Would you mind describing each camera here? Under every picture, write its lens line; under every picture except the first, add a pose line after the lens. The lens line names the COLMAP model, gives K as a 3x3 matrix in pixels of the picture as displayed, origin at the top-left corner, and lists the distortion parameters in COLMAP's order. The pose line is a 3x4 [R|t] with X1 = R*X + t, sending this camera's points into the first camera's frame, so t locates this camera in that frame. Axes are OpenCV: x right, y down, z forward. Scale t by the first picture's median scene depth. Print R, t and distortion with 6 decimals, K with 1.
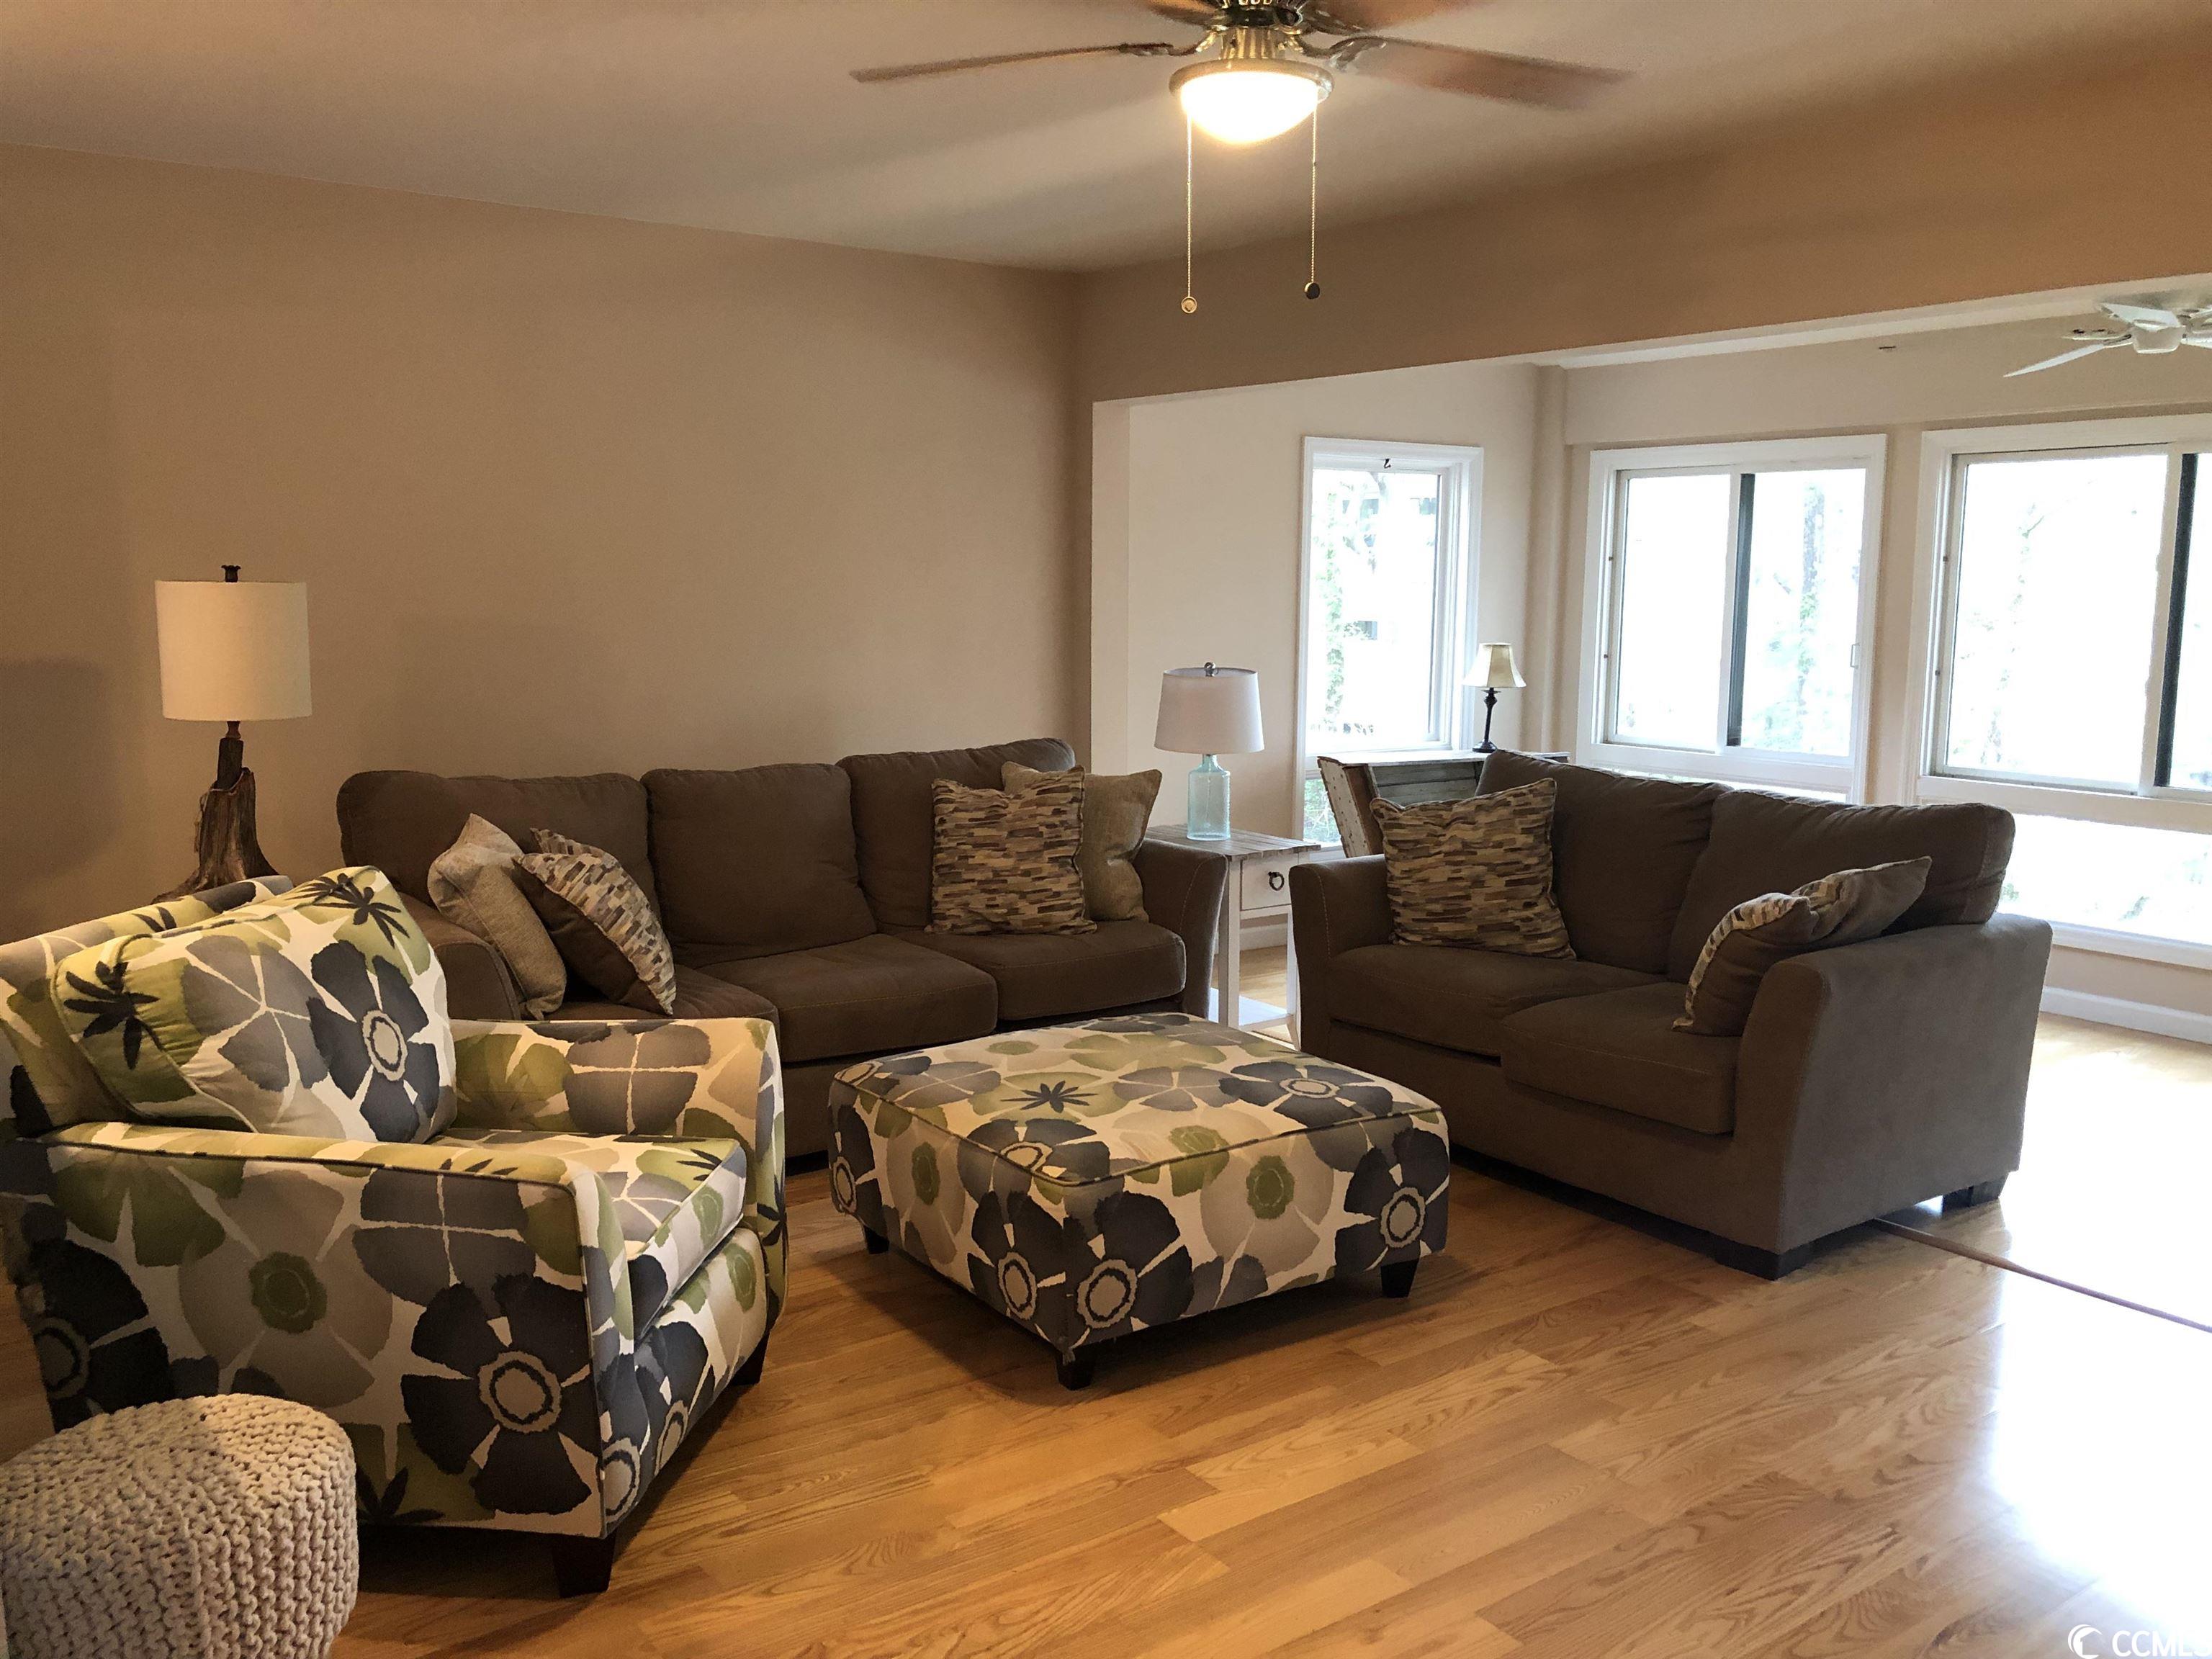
lens RADIAL K [[1825.1, 0, 1106.0], [0, 1825.1, 829.5], [0, 0, 1]] dist [0.042935, 0.000856]
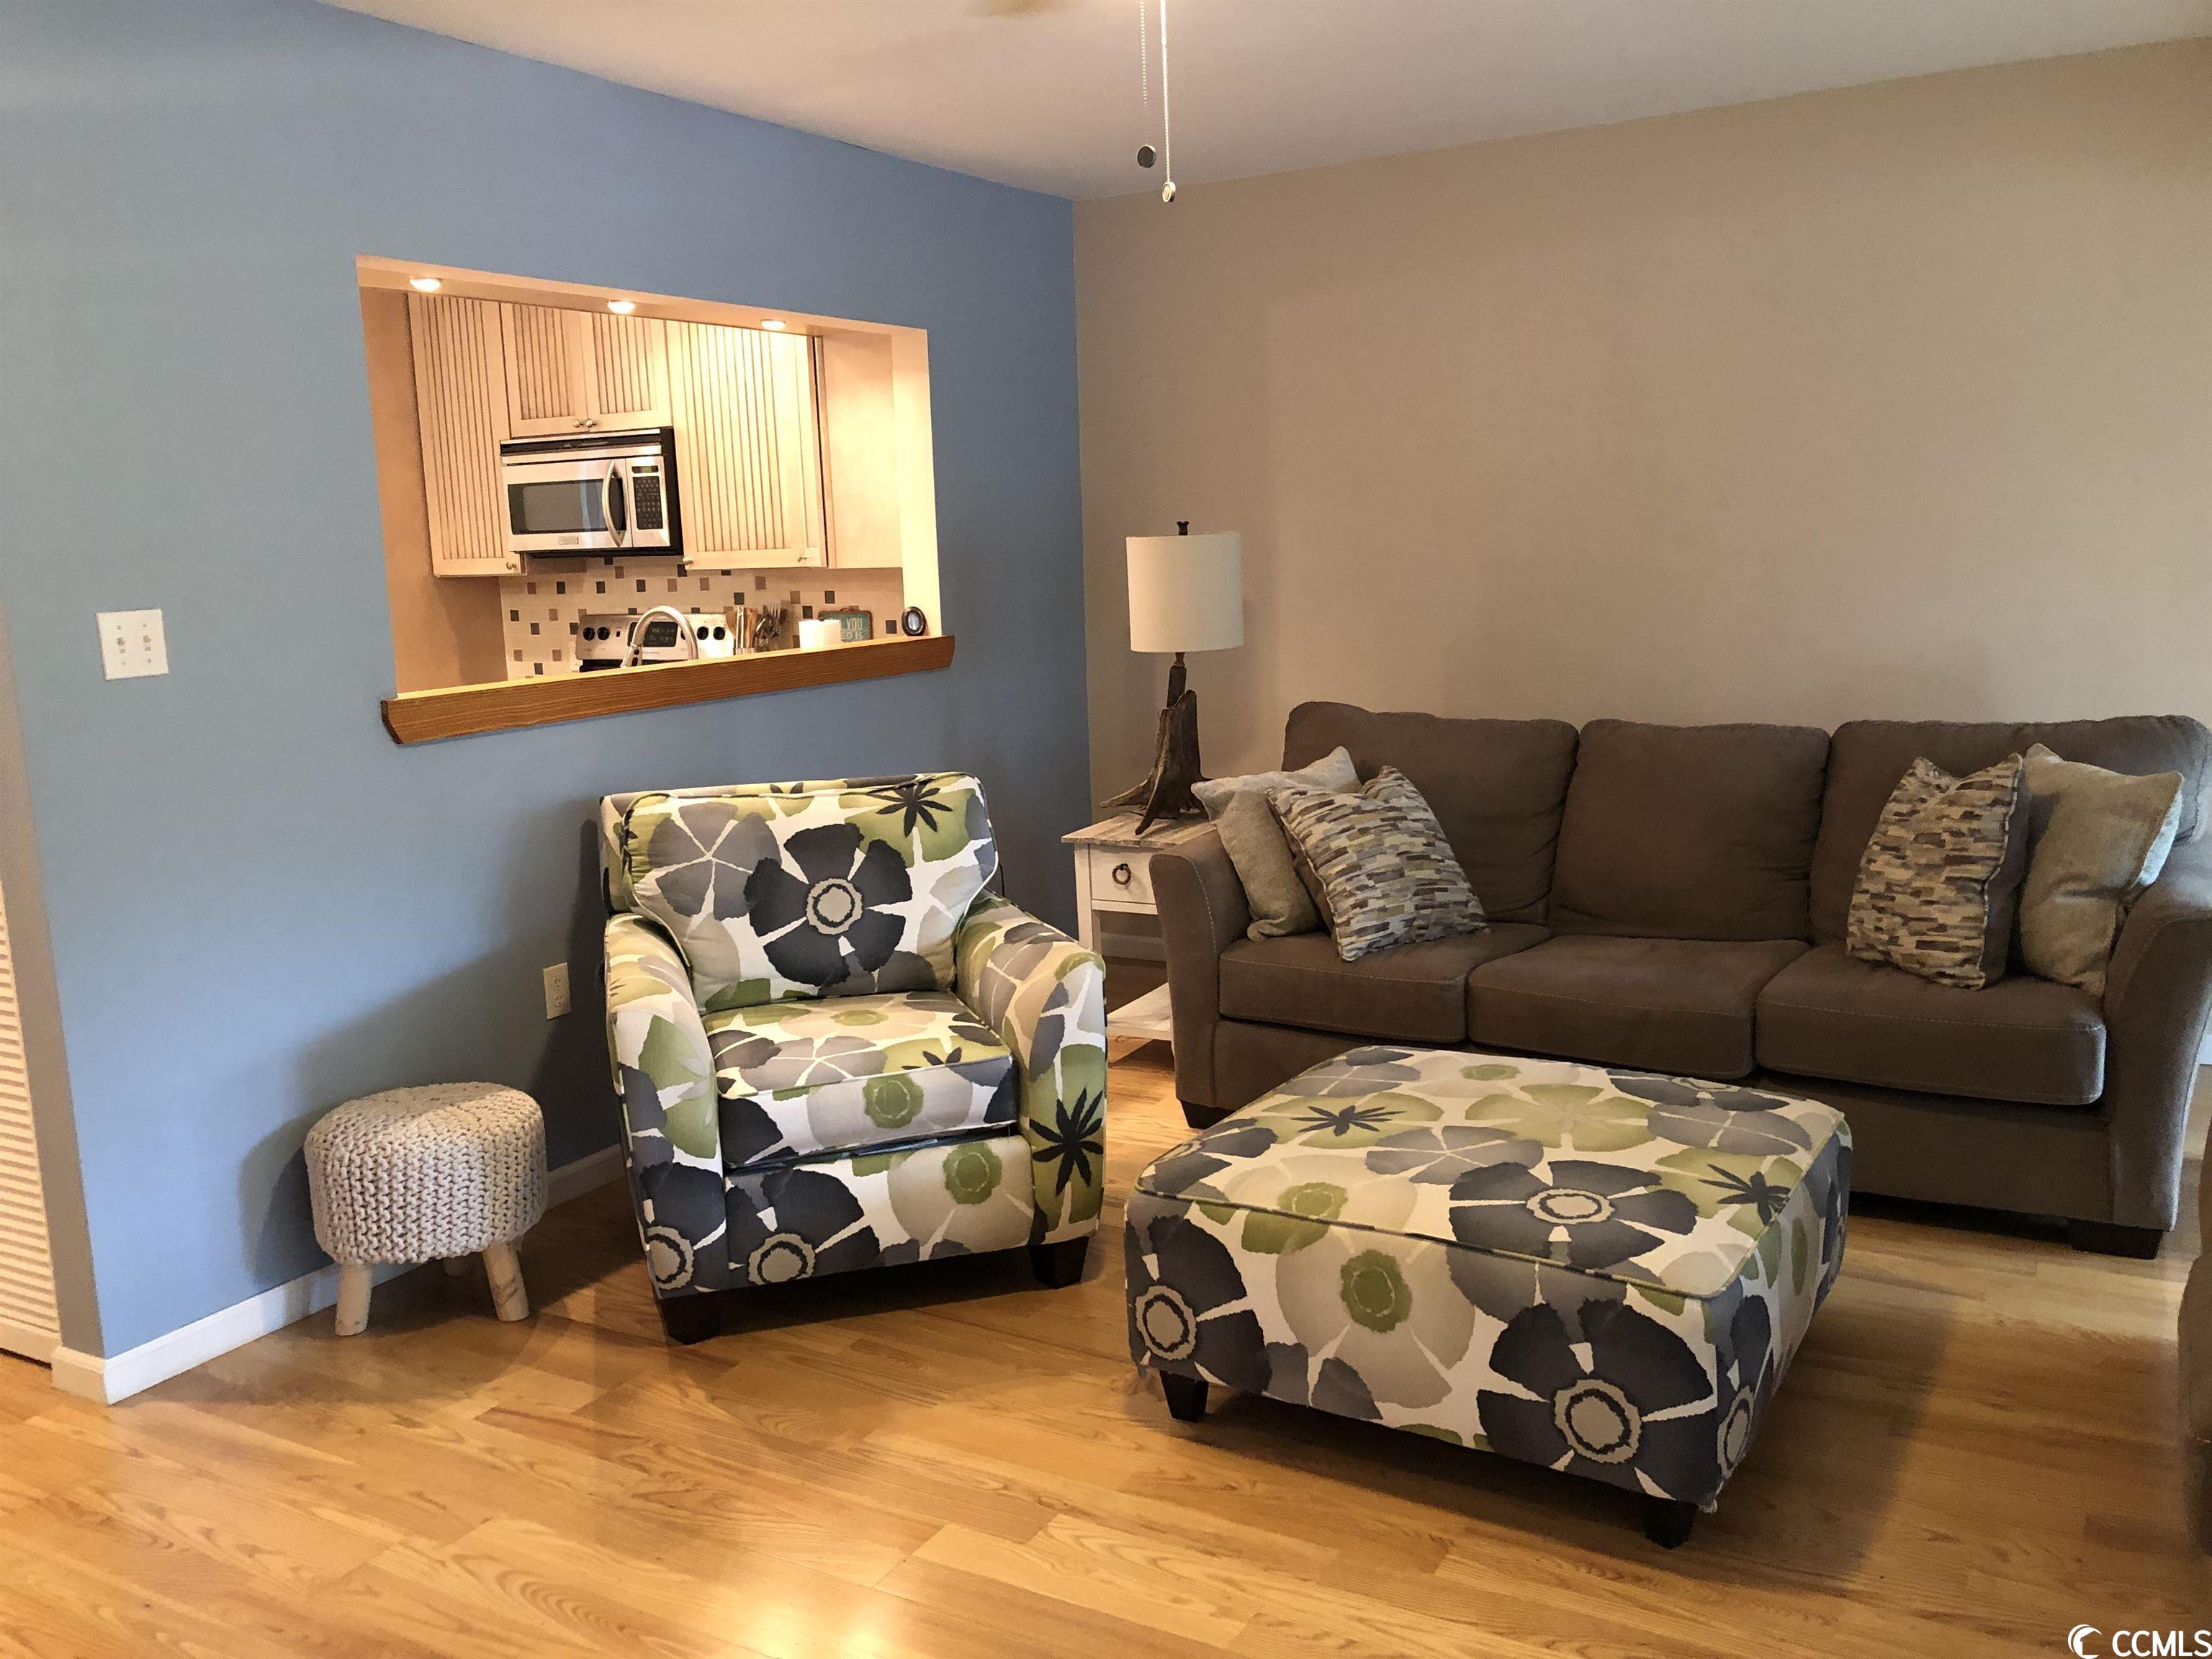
lens RADIAL K [[1848.5, 0, 1037.7], [0, 1848.5, 830.4], [0, 0, 1]] dist [0.002806, -0.002270]
pose [[0.374423, 0.124138, -0.918911, 0.660235], [-0.082970, 0.991508, 0.100138, -0.060557], [0.923539, 0.038748, 0.381543, 0.495257]]
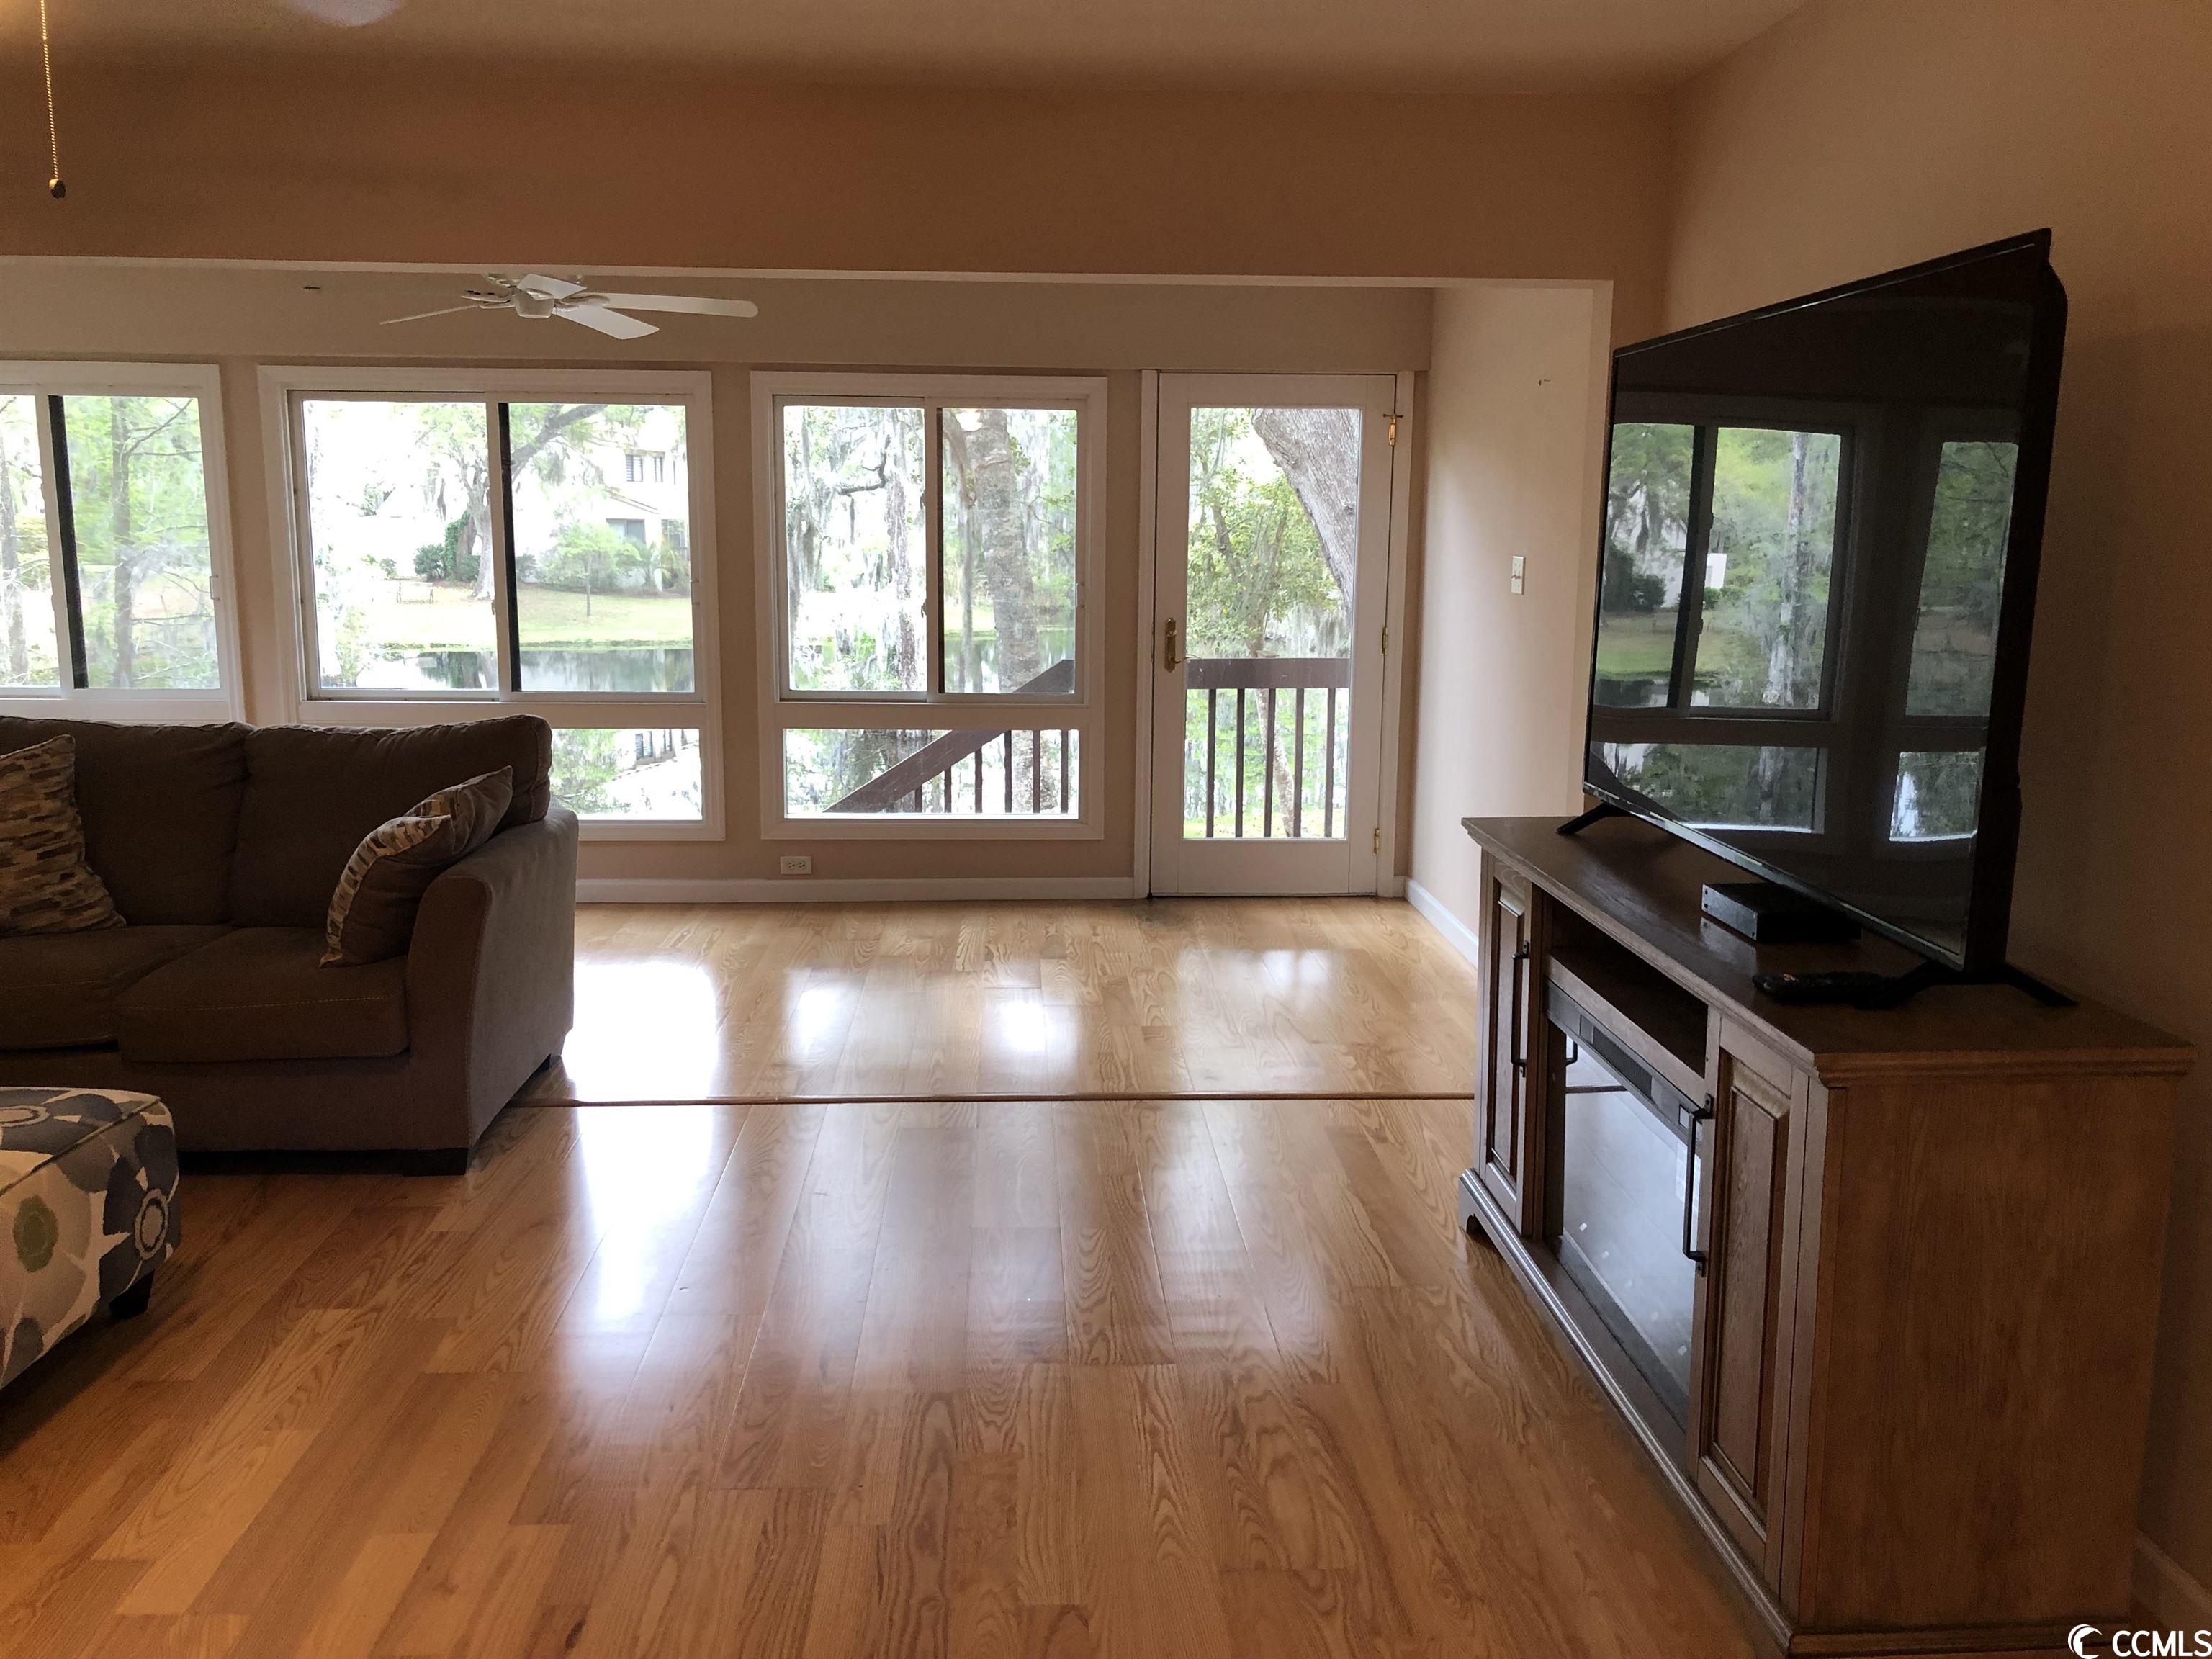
lens RADIAL K [[1814.9, 0, 1106.0], [0, 1814.9, 829.5], [0, 0, 1]] dist [-0.003722, 0.000715]
pose [[0.558404, -0.147883, 0.816282, -0.264006], [0.111881, 0.988418, 0.102532, -0.020121], [-0.821990, 0.034072, 0.568482, 0.086101]]
